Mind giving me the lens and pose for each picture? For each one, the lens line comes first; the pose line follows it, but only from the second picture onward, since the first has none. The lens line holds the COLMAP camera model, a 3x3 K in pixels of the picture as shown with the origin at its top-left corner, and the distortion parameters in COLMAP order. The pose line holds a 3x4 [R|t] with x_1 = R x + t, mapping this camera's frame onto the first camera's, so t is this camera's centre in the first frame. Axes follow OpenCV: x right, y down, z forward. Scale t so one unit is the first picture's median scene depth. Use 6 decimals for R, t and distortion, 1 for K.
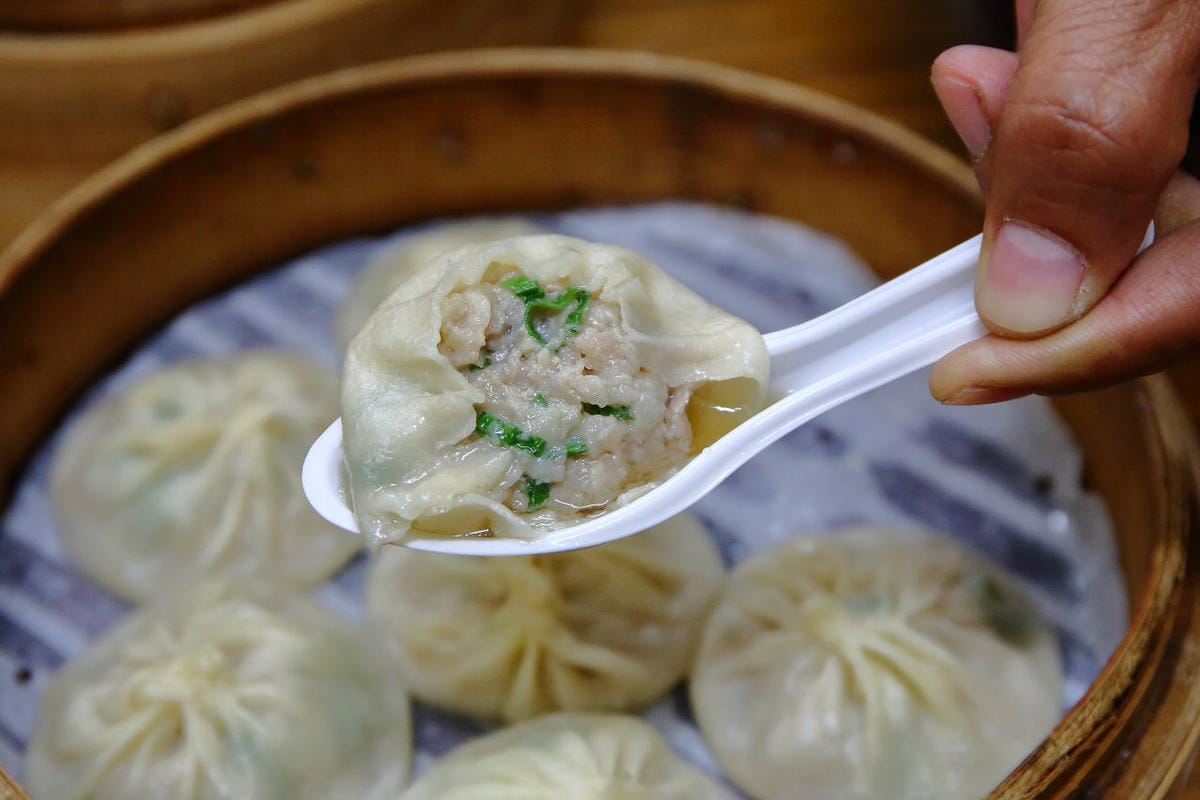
lens RADIAL K [[2015.4, 0, 600.0], [0, 2015.4, 400.0], [0, 0, 1]] dist [0.002205, 0.164190]
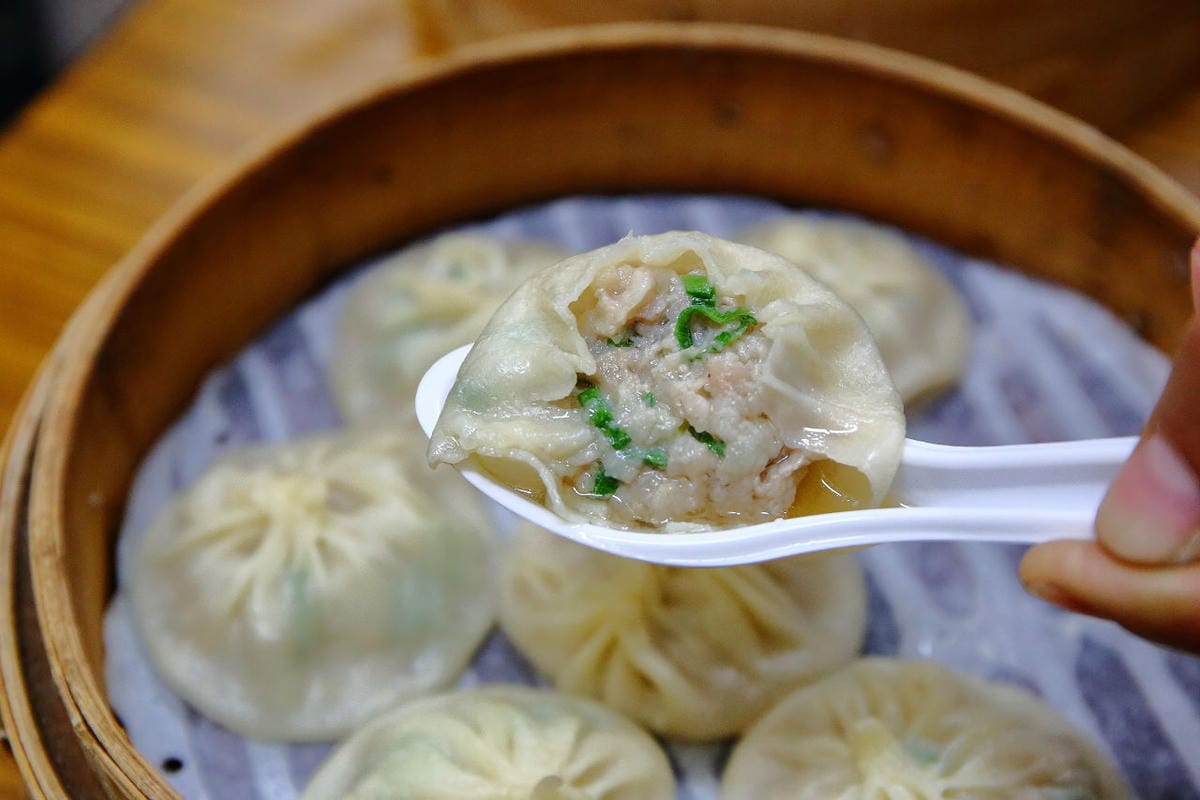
lens RADIAL K [[2015.4, 0, 600.0], [0, 2015.4, 400.0], [0, 0, 1]] dist [0.002205, 0.164190]
pose [[0.828550, 0.416724, -0.373959, 0.312056], [-0.403777, 0.907402, 0.116556, -0.102383], [0.387903, 0.054423, 0.920092, 0.094329]]
